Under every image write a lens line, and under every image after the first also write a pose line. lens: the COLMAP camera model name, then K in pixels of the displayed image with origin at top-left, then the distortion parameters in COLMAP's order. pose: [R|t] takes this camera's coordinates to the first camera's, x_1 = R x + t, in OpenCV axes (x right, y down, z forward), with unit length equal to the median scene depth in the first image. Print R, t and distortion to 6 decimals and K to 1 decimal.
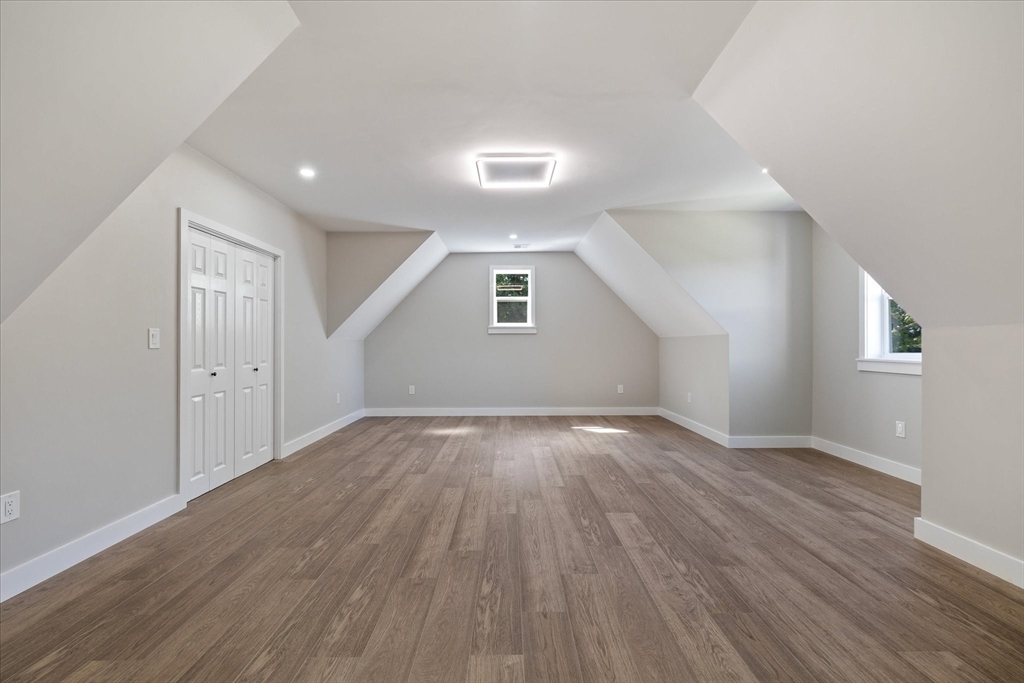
lens RADIAL K [[427.9, 0, 506.6], [0, 427.9, 342.9], [0, 0, 1]] dist [-0.002292, 0.000398]
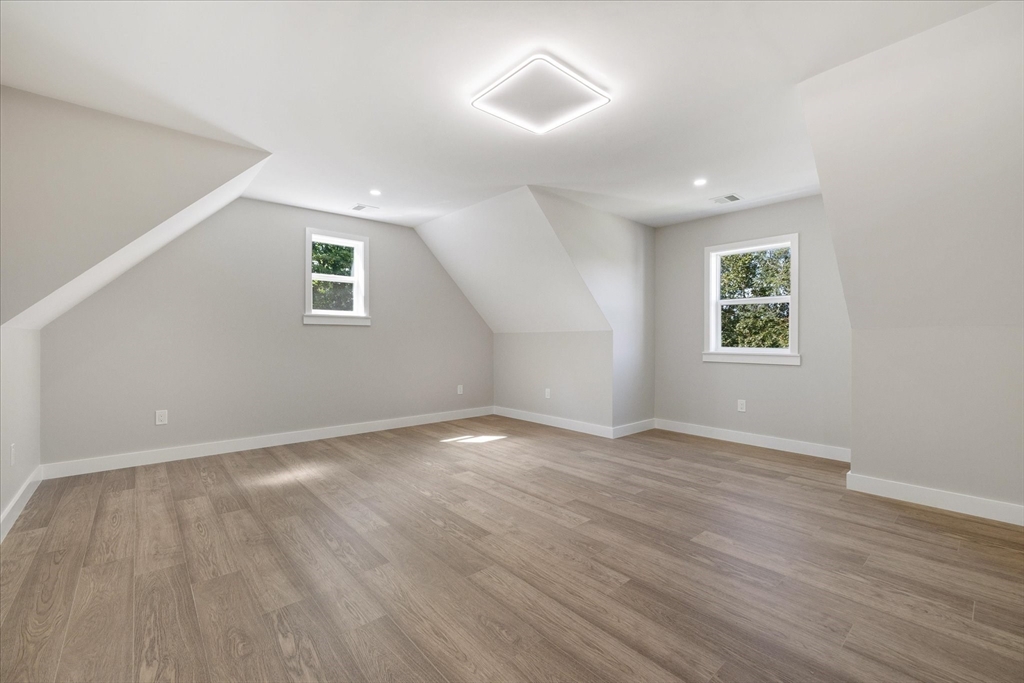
lens RADIAL K [[427.9, 0, 506.6], [0, 427.9, 342.9], [0, 0, 1]] dist [-0.002292, 0.000398]
pose [[0.757450, -0.002240, 0.652889, -0.484634], [-0.004689, 0.999950, 0.008870, 0.001954], [-0.652876, -0.009780, 0.757402, 0.492012]]
